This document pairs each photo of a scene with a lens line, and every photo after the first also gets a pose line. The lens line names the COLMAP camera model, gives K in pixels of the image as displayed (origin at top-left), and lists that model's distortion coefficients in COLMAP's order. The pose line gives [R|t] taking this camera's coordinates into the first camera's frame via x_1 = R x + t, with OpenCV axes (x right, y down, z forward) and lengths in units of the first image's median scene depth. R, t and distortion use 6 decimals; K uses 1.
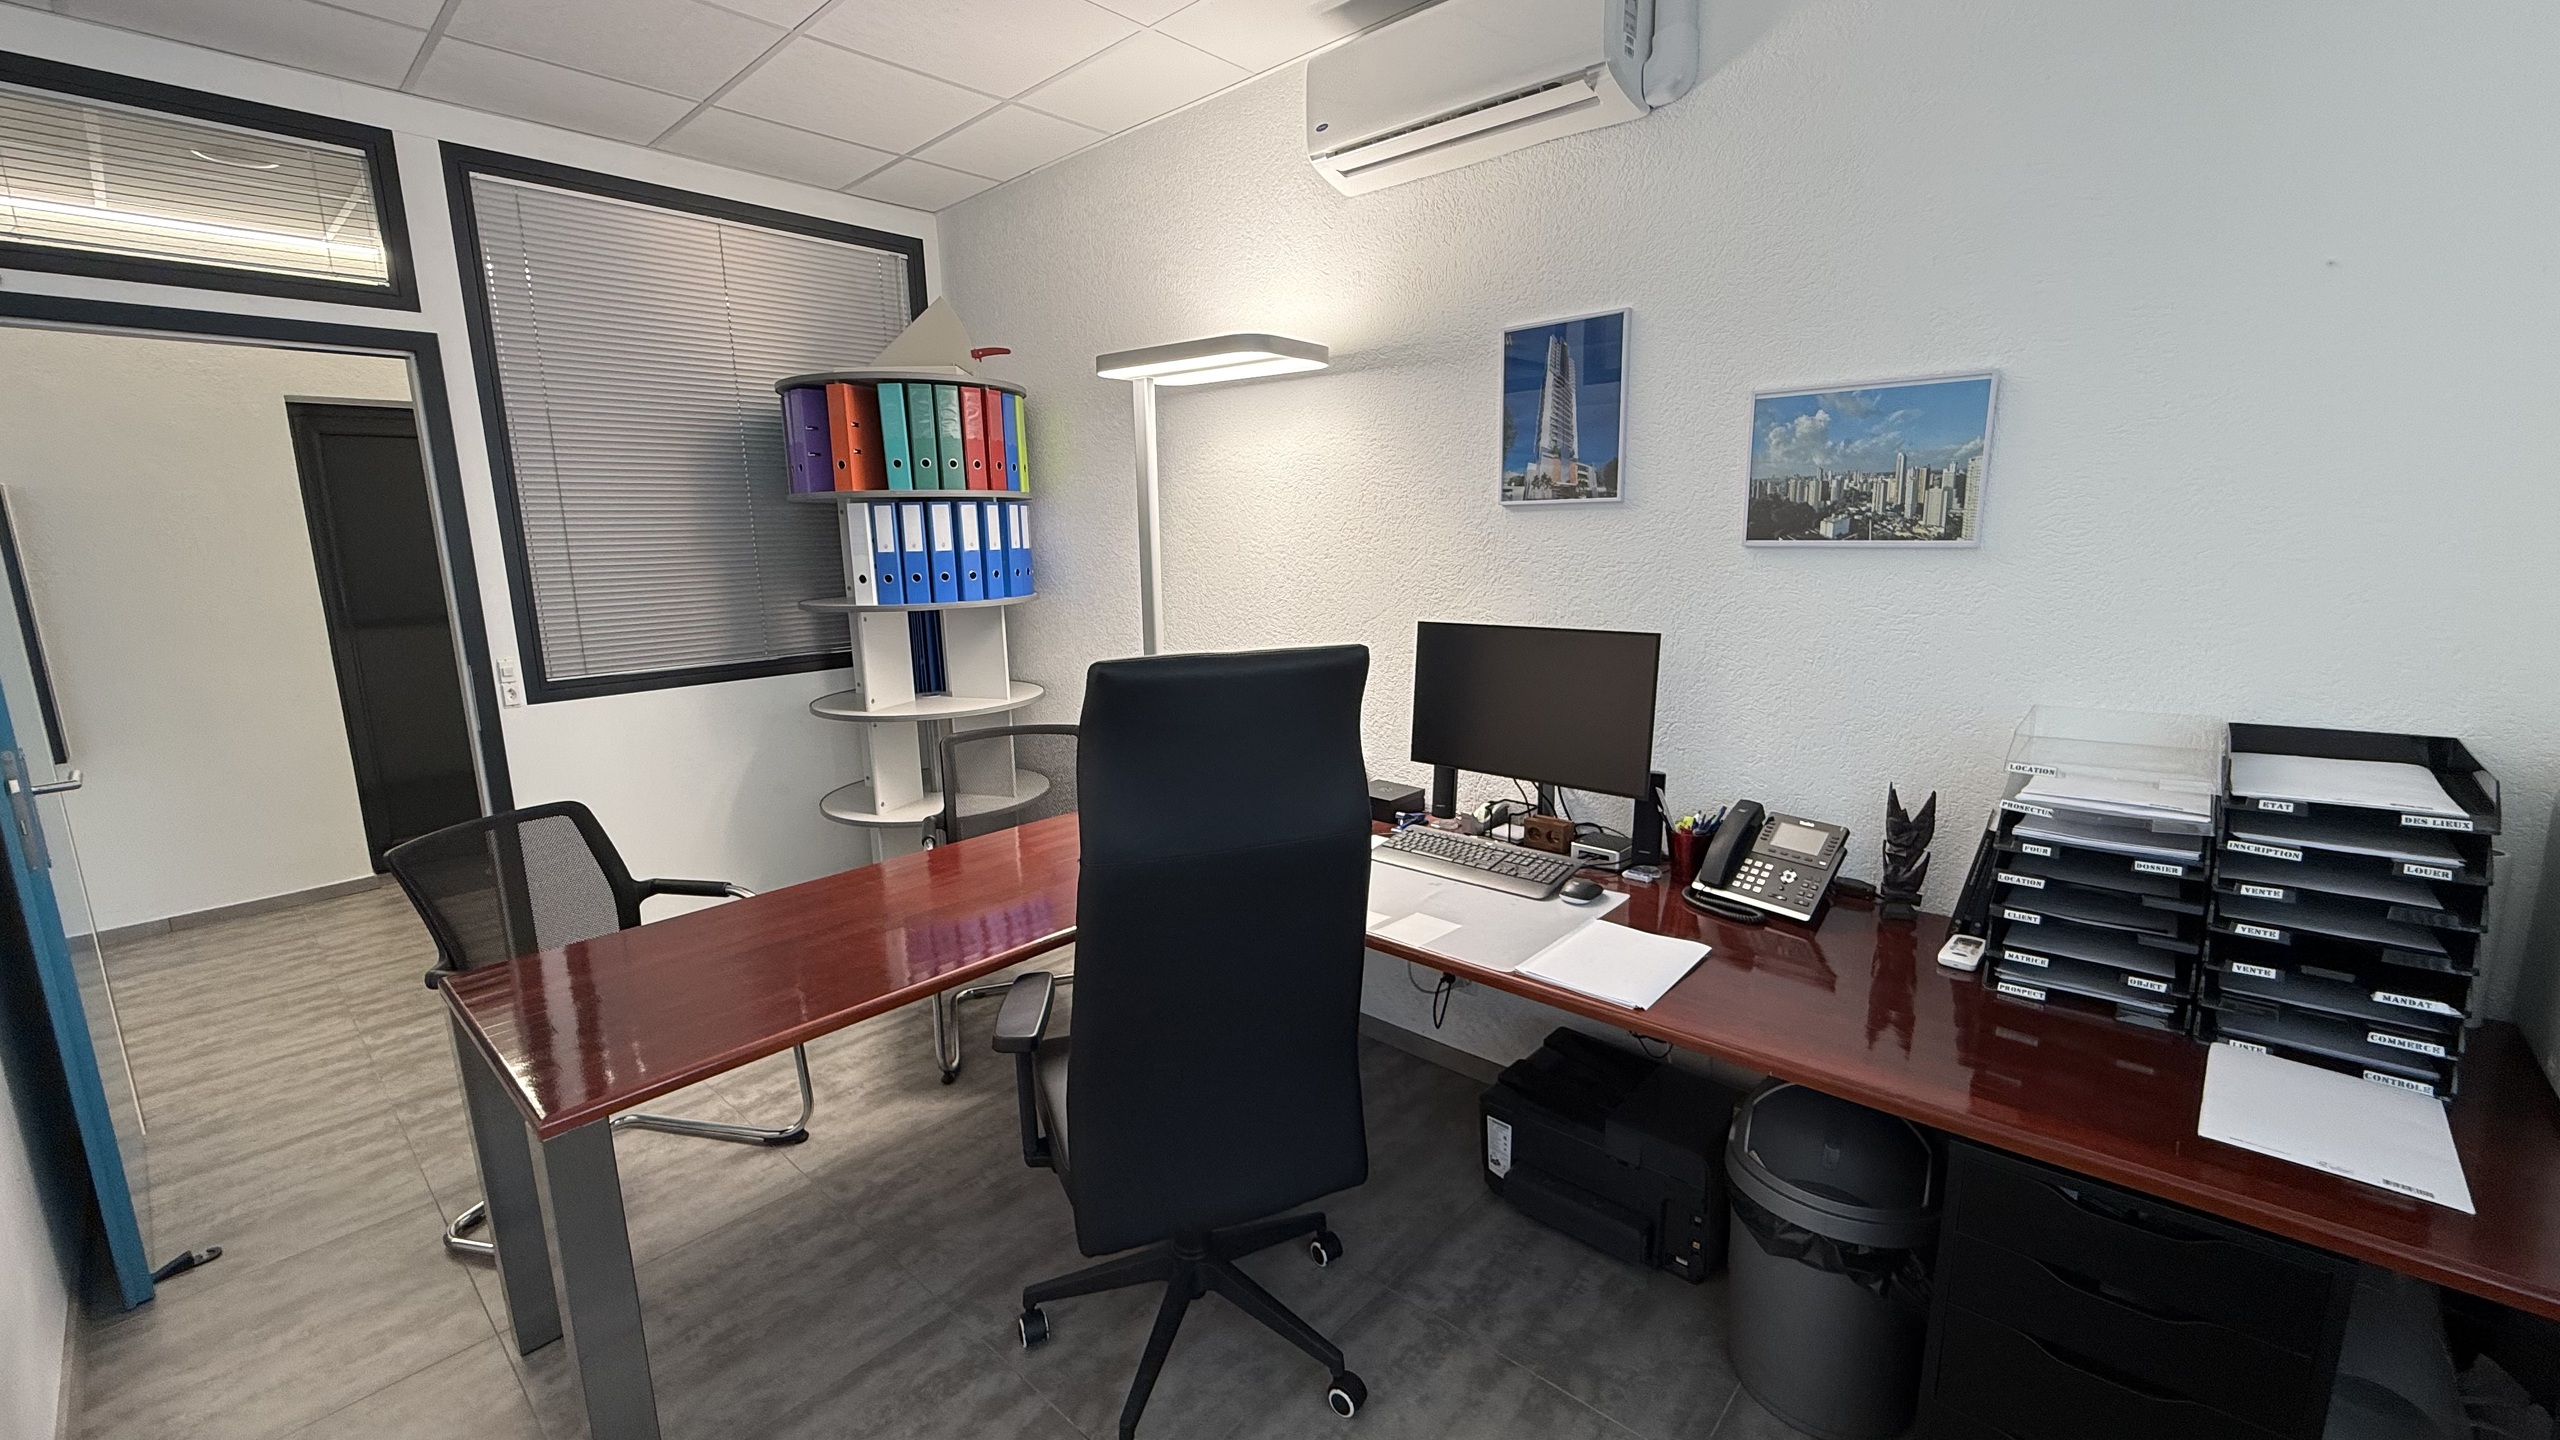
lens RADIAL K [[1037.3, 0, 1269.8], [0, 1037.3, 710.2], [0, 0, 1]] dist [0.000437, -0.000043]
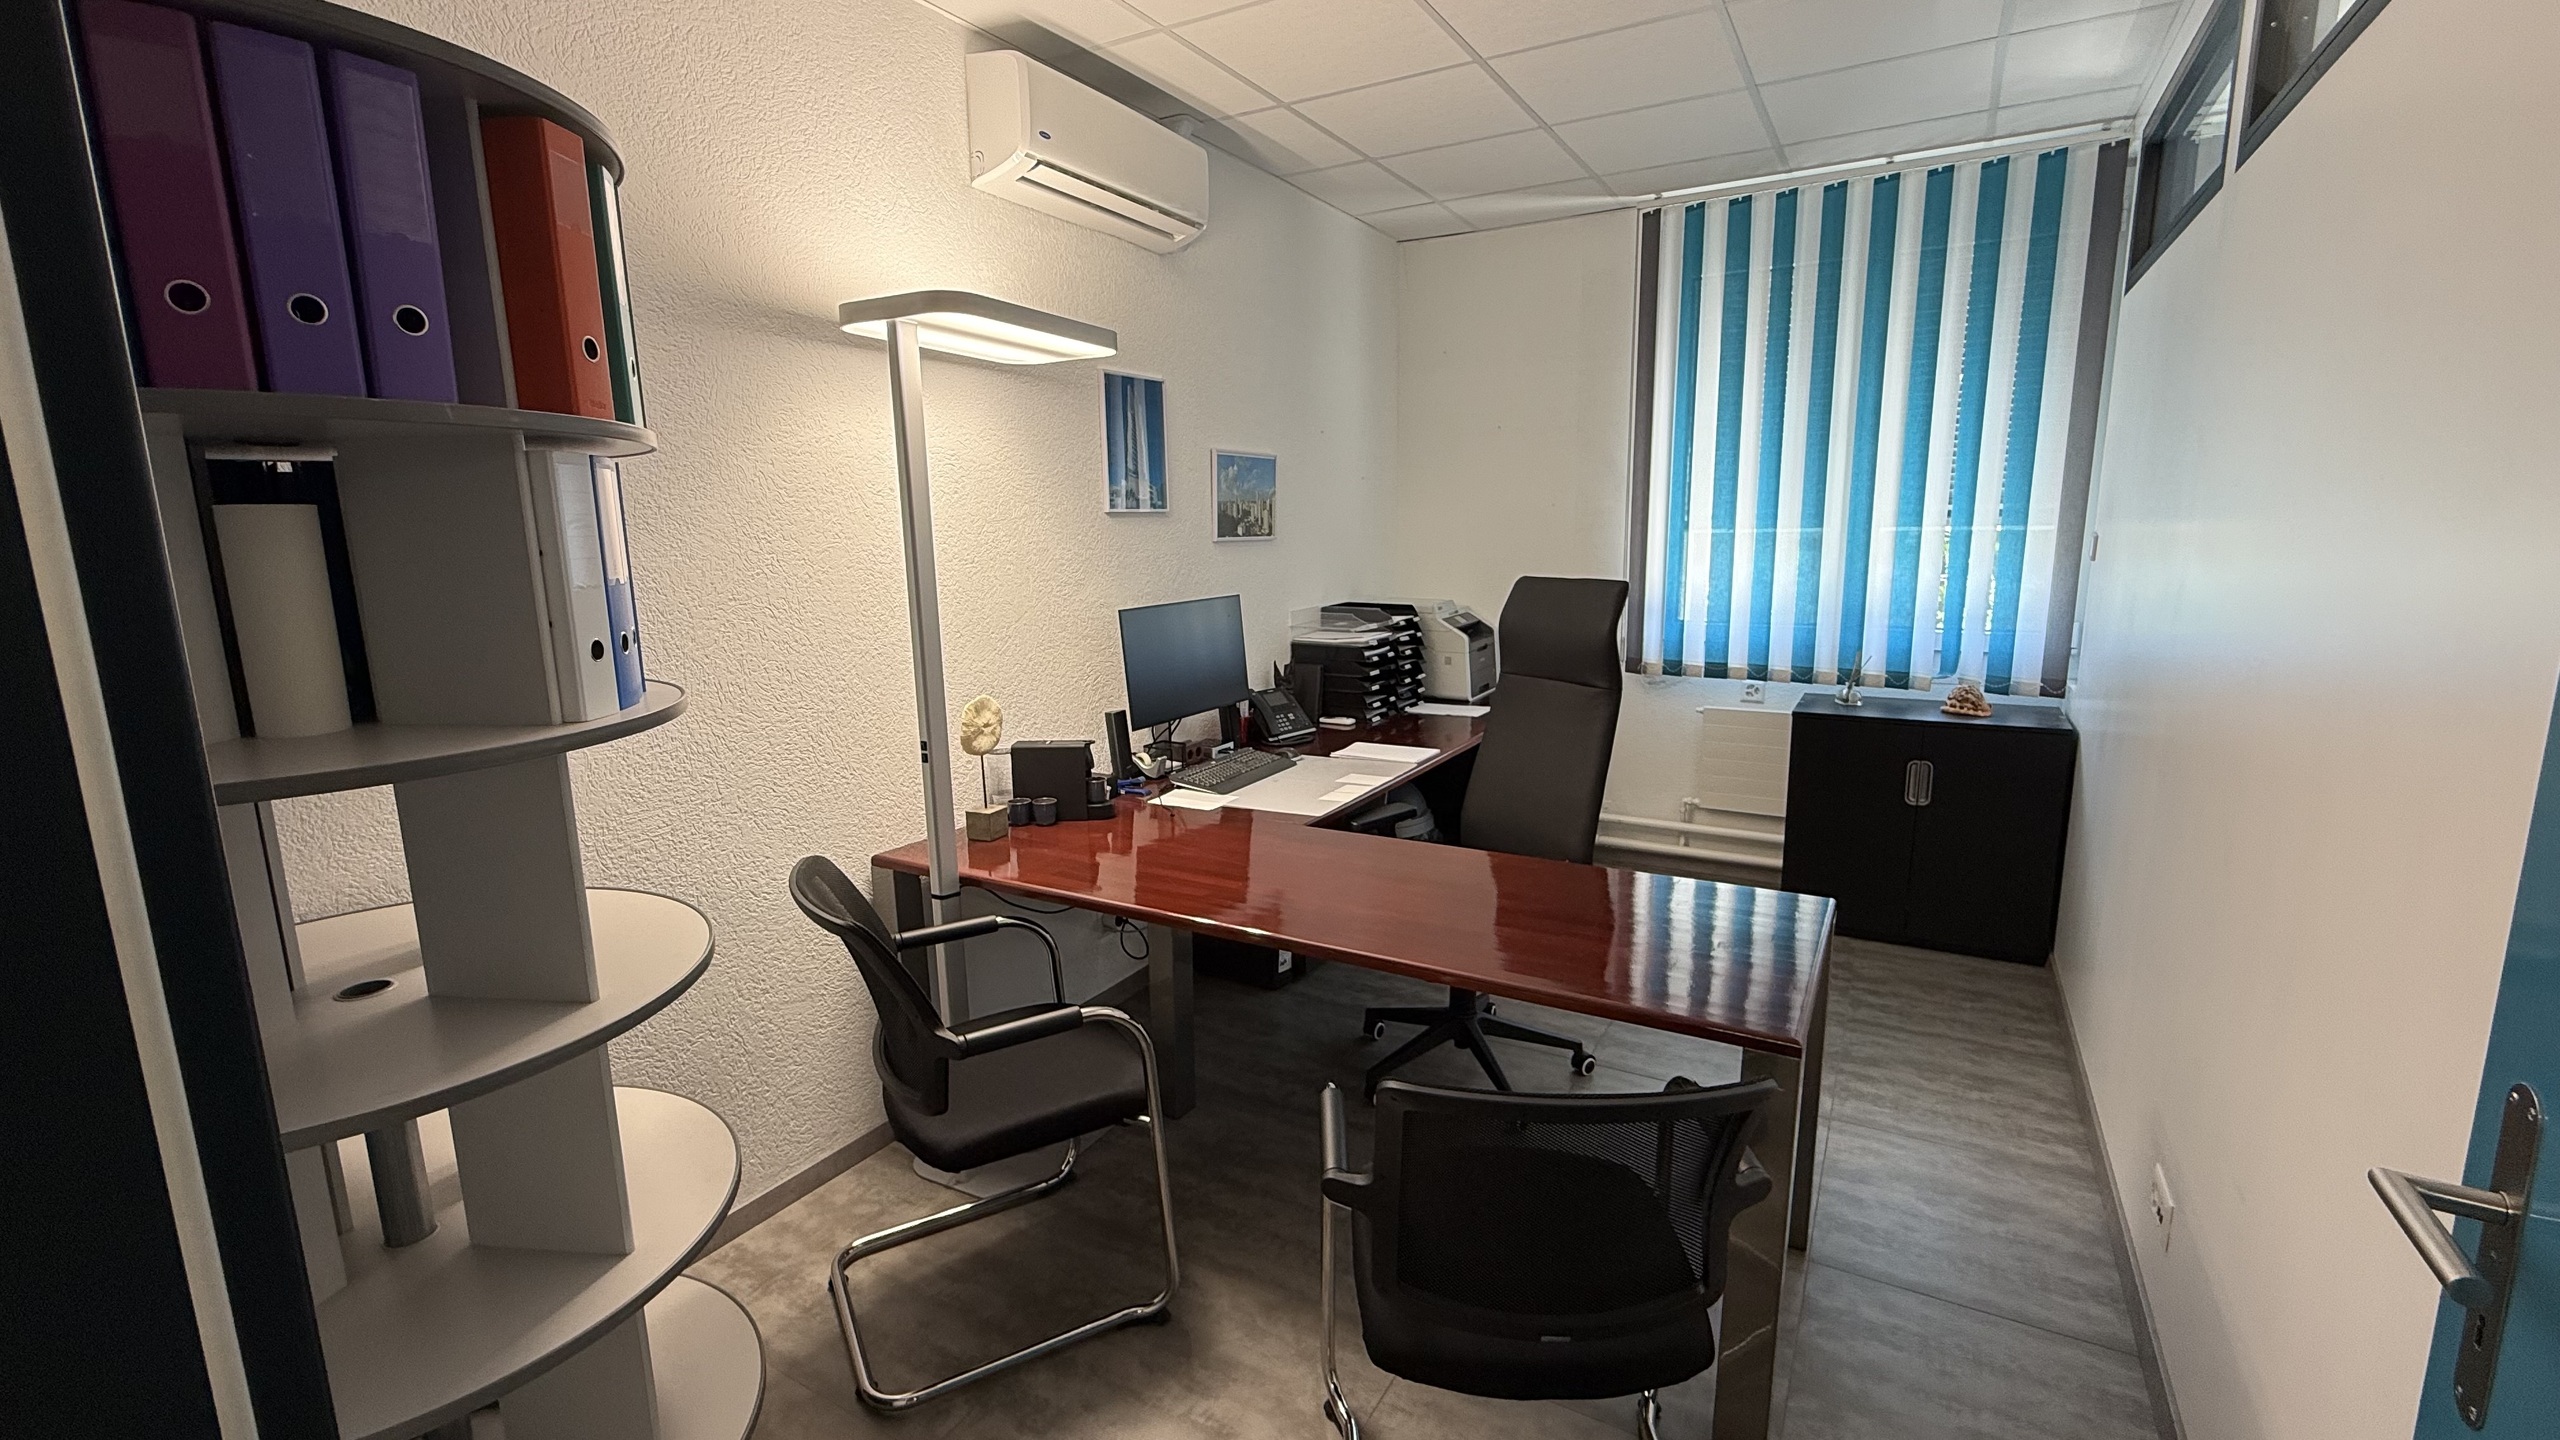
lens RADIAL K [[1089.3, 0, 1280.0], [0, 1089.3, 720.0], [0, 0, 1]] dist [-0.013478, -0.000024]
pose [[-0.206070, -0.155368, 0.966124, -1.344522], [0.188628, 0.962491, 0.195017, -0.212936], [-0.960185, 0.222425, -0.169034, 1.318233]]
